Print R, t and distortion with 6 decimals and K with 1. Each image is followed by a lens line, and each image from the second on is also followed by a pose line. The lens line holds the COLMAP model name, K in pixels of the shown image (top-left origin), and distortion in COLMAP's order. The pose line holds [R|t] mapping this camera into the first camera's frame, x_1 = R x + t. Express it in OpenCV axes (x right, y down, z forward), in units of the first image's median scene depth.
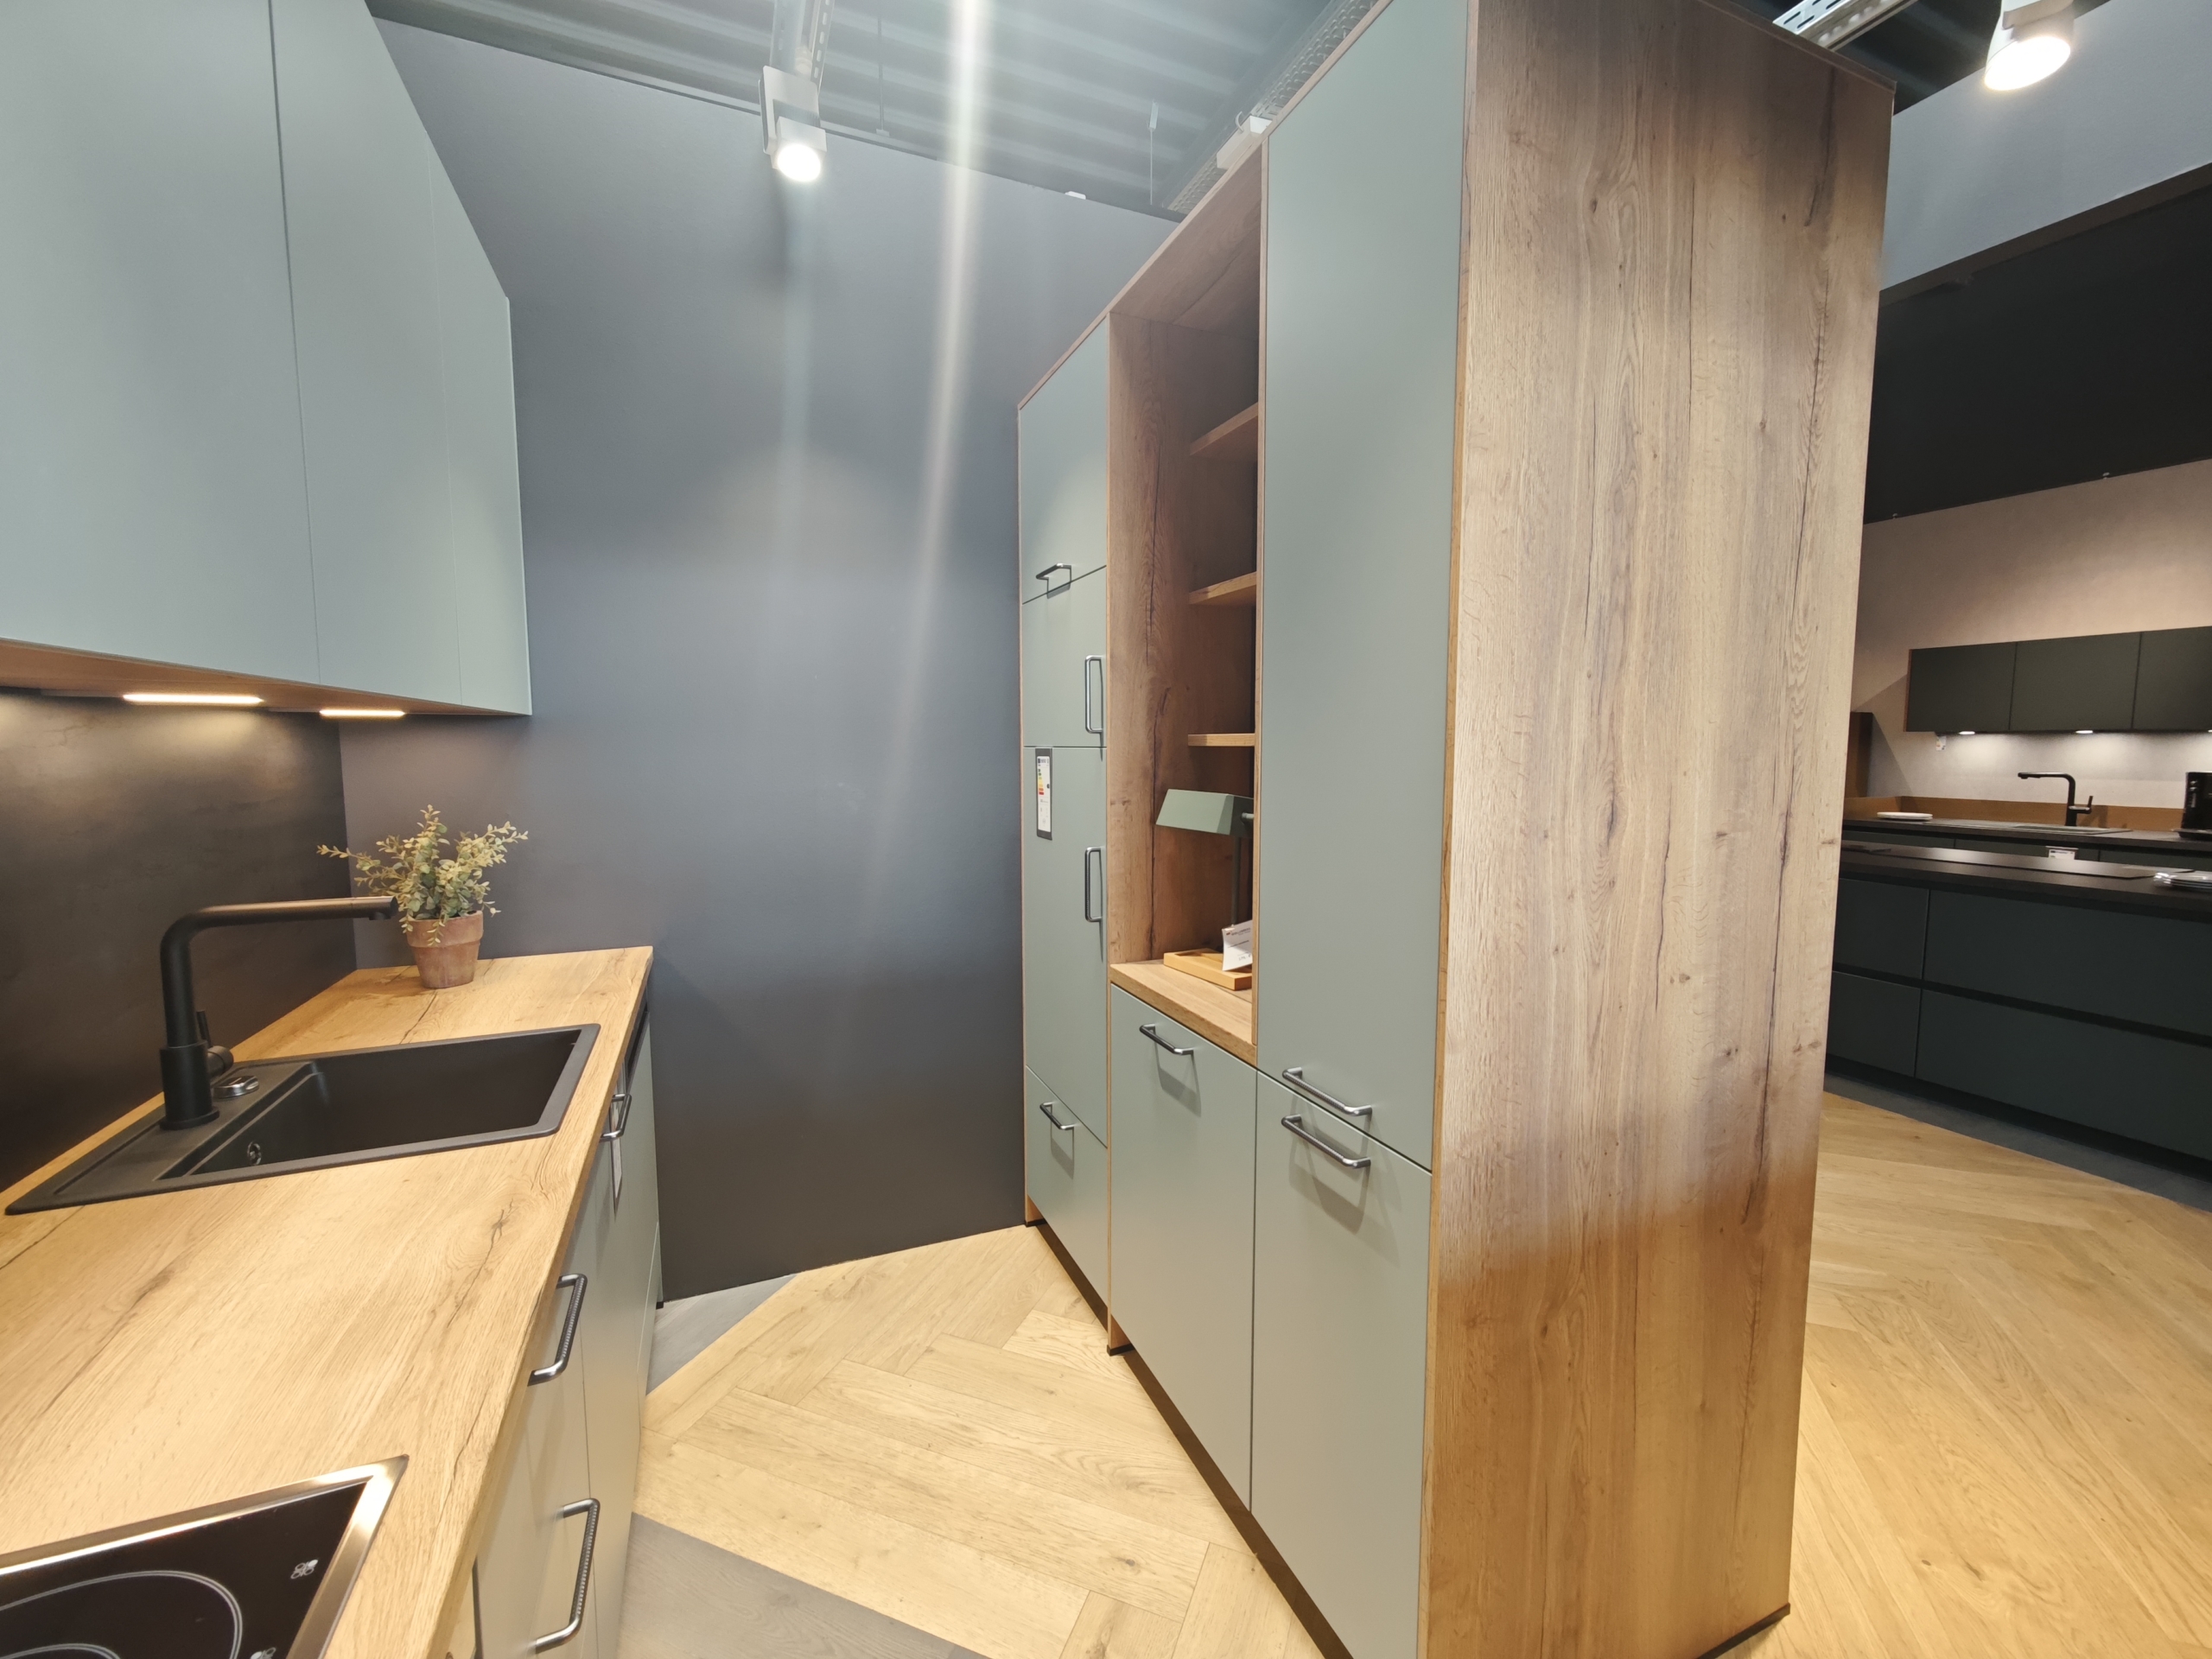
lens RADIAL K [[903.0, 0, 1106.0], [0, 903.0, 829.5], [0, 0, 1]] dist [-0.001075, 0.006450]
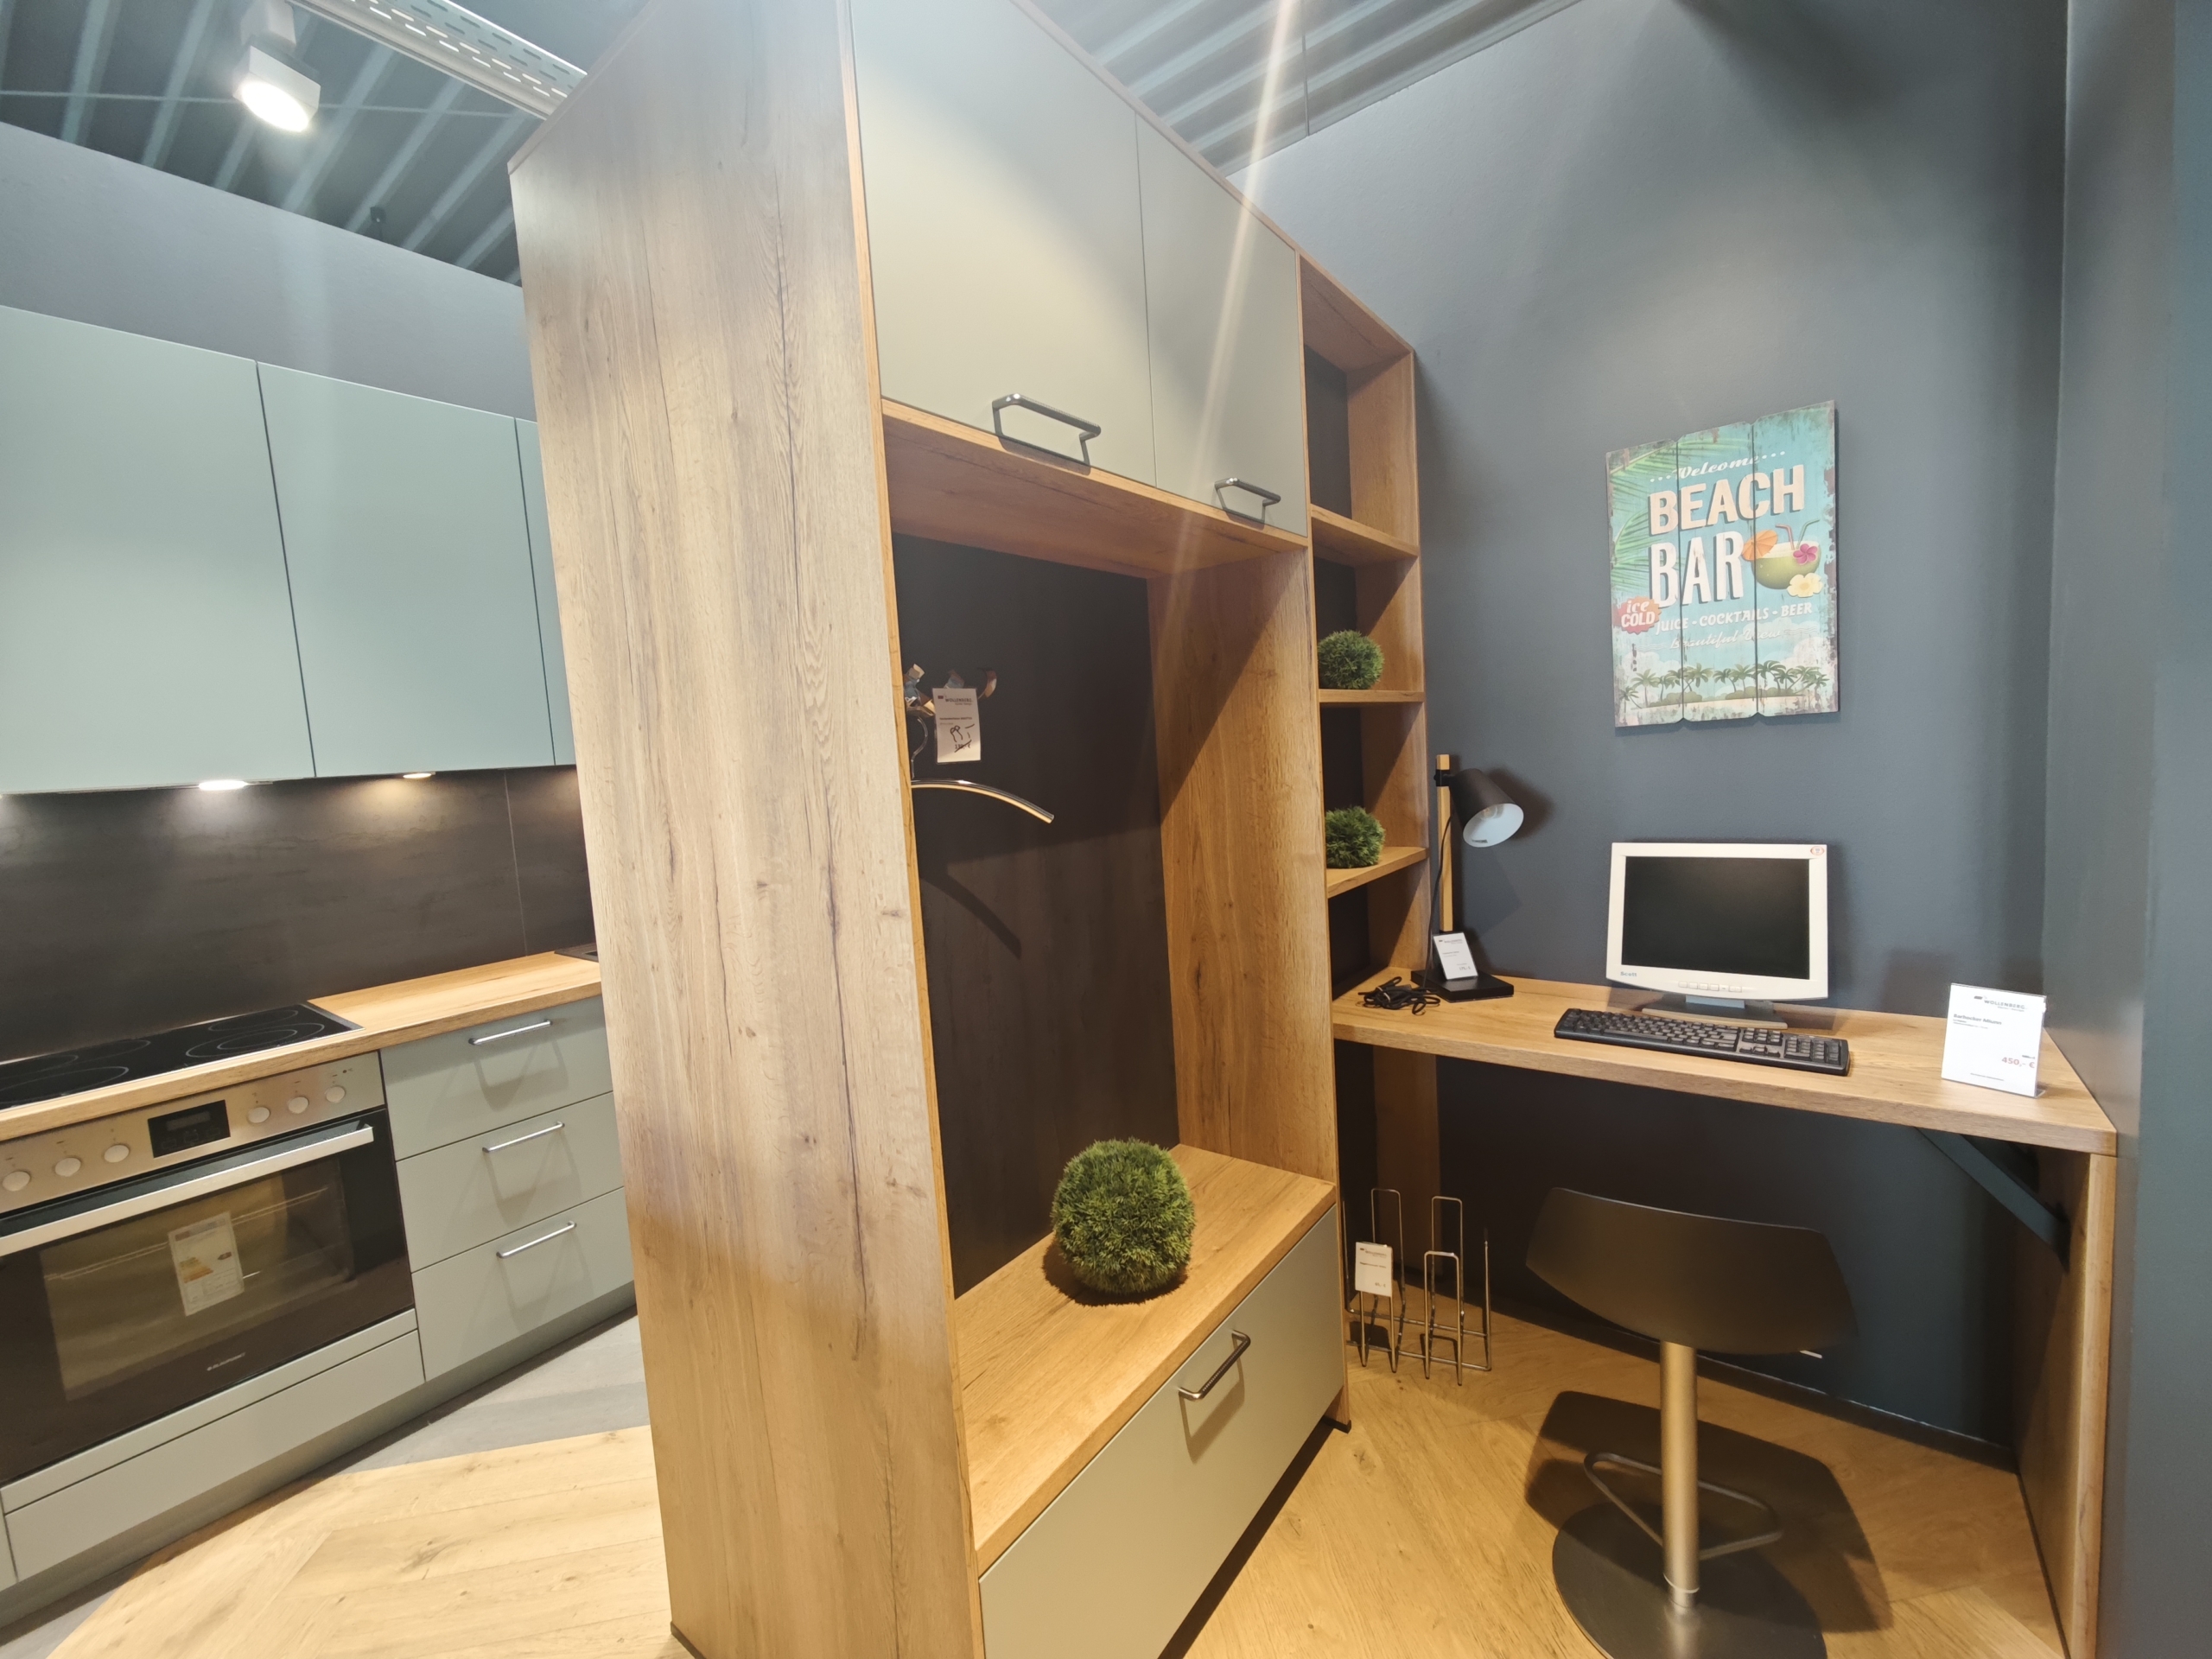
lens RADIAL K [[903.0, 0, 1106.0], [0, 903.0, 829.5], [0, 0, 1]] dist [-0.001075, 0.006450]
pose [[0.490274, 0.047125, -0.870293, 1.612060], [-0.017445, 0.998868, 0.044260, -0.093436], [0.871394, -0.006517, 0.490541, 0.854767]]
